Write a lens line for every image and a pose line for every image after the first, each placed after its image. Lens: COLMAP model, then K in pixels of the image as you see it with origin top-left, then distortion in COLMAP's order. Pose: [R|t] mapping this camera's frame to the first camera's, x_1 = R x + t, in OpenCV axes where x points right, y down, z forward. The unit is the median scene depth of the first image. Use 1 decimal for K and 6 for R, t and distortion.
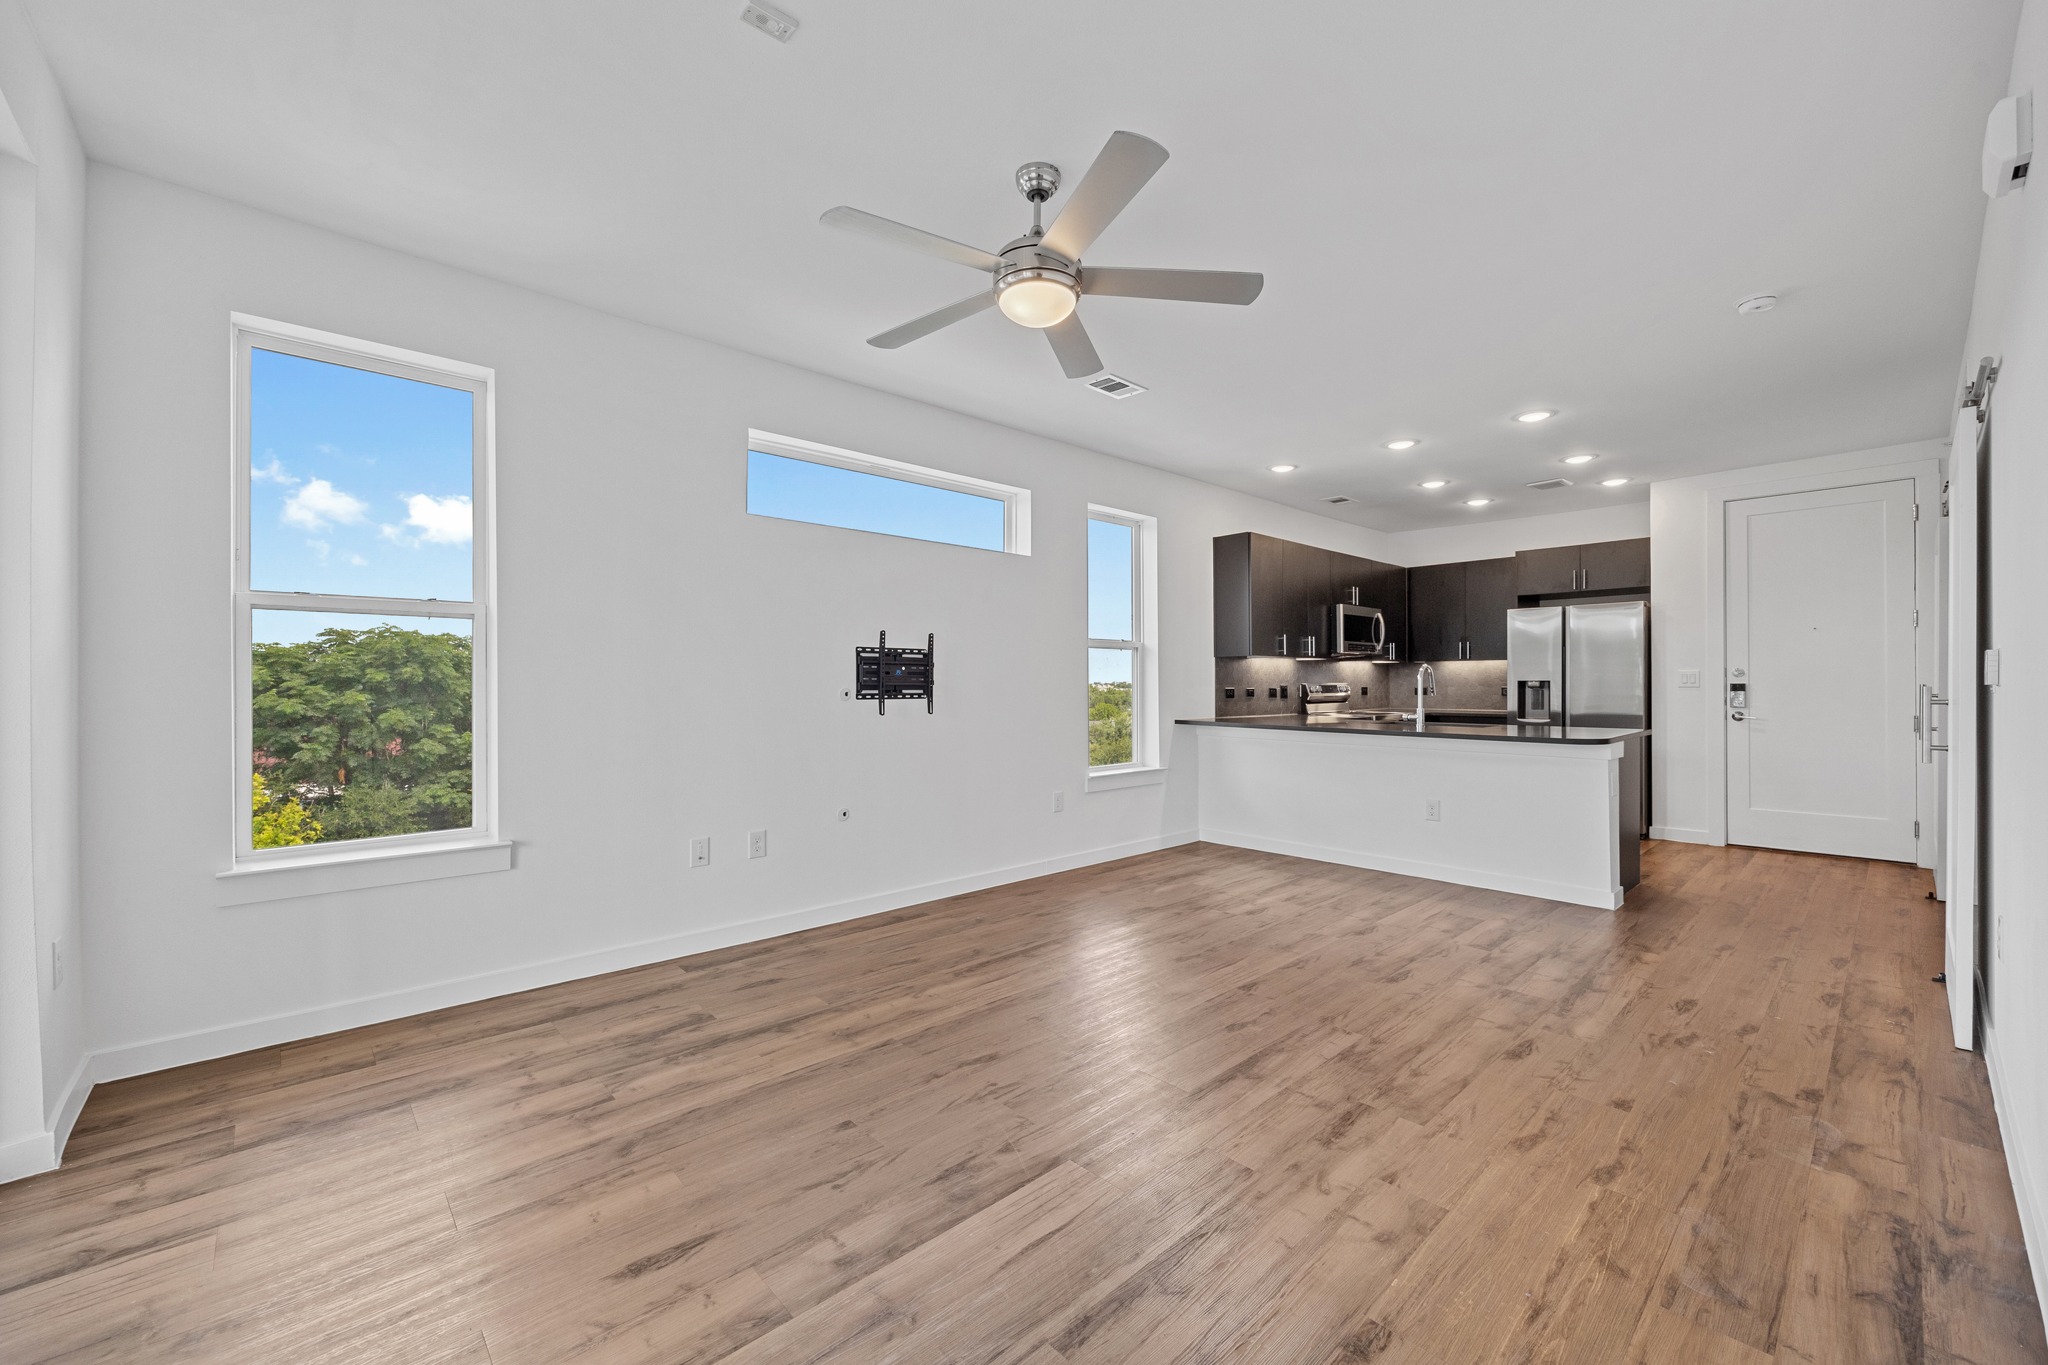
lens RADIAL K [[813.8, 0, 1038.3], [0, 813.8, 693.6], [0, 0, 1]] dist [-0.002263, -0.000513]
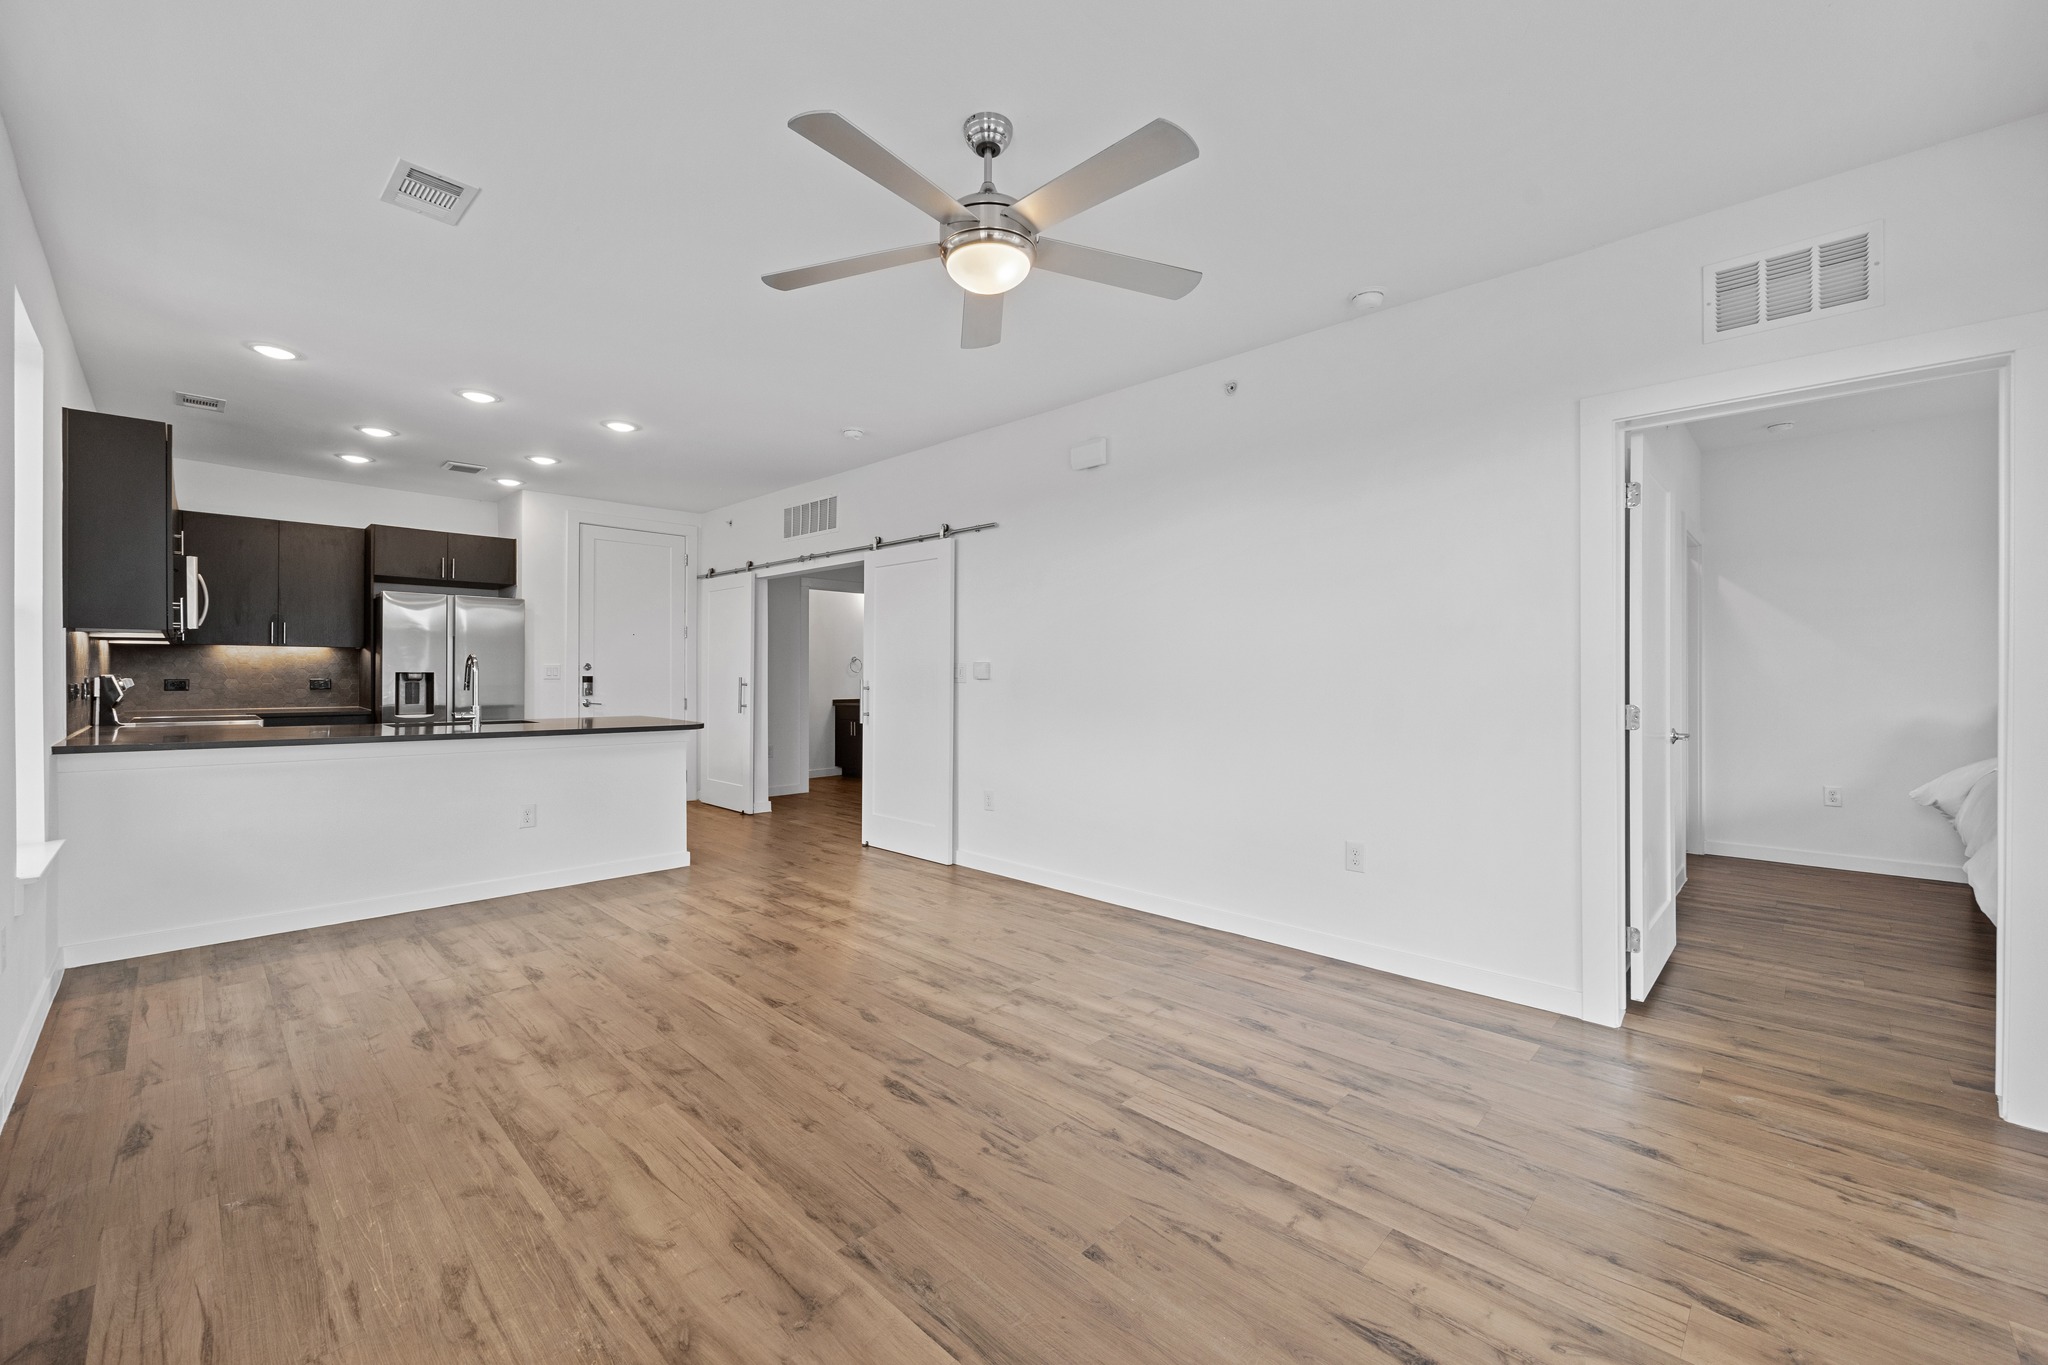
lens RADIAL K [[813.8, 0, 1026.1], [0, 813.8, 670.9], [0, 0, 1]] dist [-0.002263, -0.000513]
pose [[-0.046668, 0.008270, 0.998876, -0.461075], [0.008238, 0.999935, -0.007894, -0.006711], [-0.998877, 0.007860, -0.046733, 0.503093]]
